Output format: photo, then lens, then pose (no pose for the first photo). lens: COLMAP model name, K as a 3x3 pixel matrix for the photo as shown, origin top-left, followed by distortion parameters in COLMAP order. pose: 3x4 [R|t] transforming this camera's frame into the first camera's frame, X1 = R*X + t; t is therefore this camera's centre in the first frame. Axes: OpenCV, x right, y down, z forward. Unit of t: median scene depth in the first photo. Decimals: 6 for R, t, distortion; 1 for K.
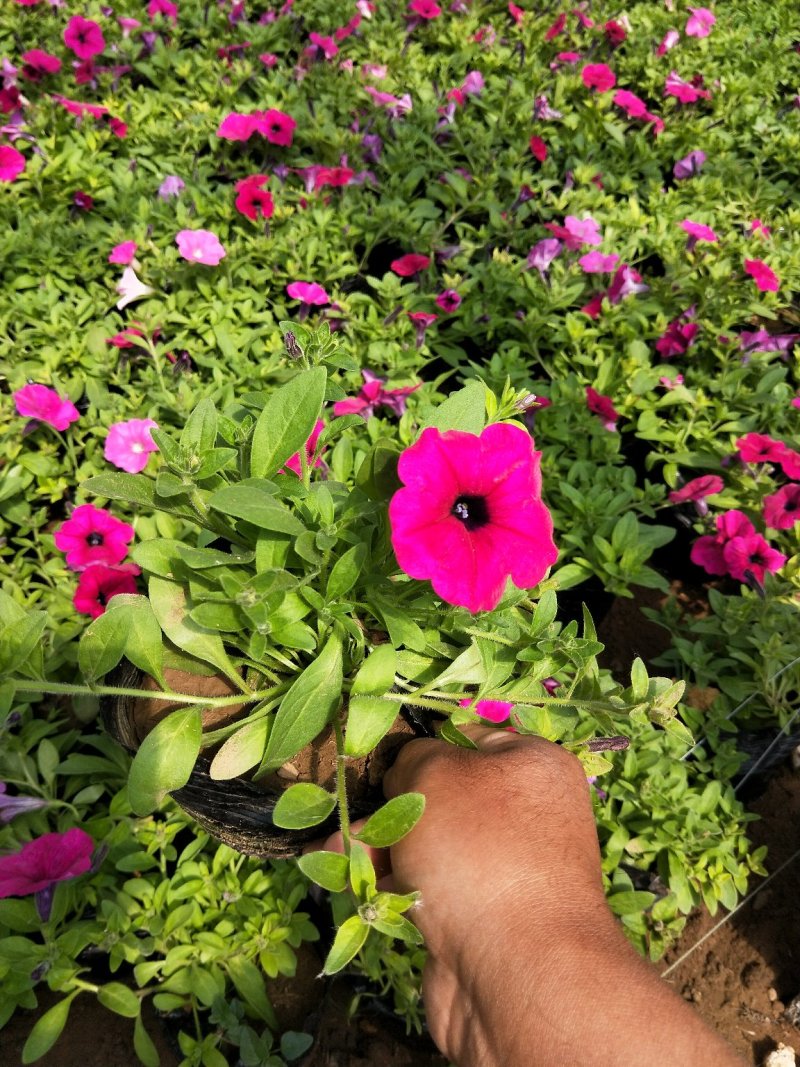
lens RADIAL K [[884.9, 0, 399.5], [0, 884.9, 533.5], [0, 0, 1]] dist [-0.017322, -0.001678]
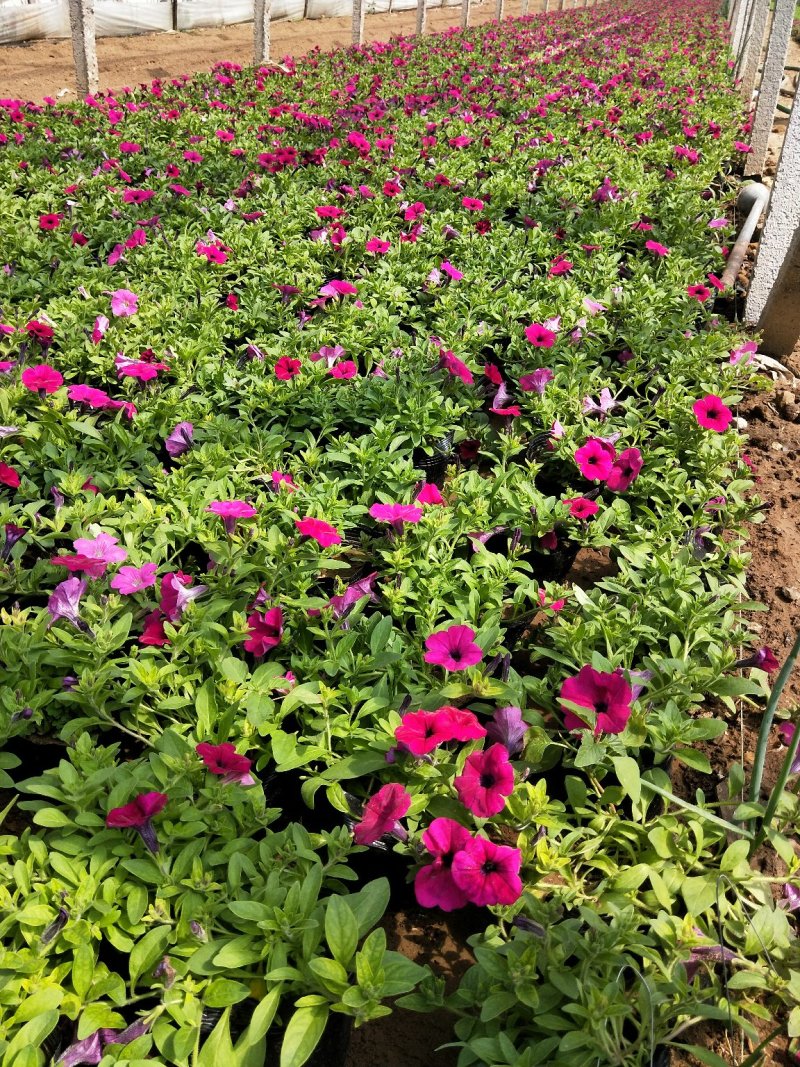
lens RADIAL K [[884.9, 0, 399.5], [0, 884.9, 533.5], [0, 0, 1]] dist [-0.017322, -0.001678]
pose [[0.805181, -0.331853, 0.491485, 0.029538], [0.448697, 0.882807, -0.139007, -0.106363], [-0.387757, 0.332454, 0.859720, 0.161157]]
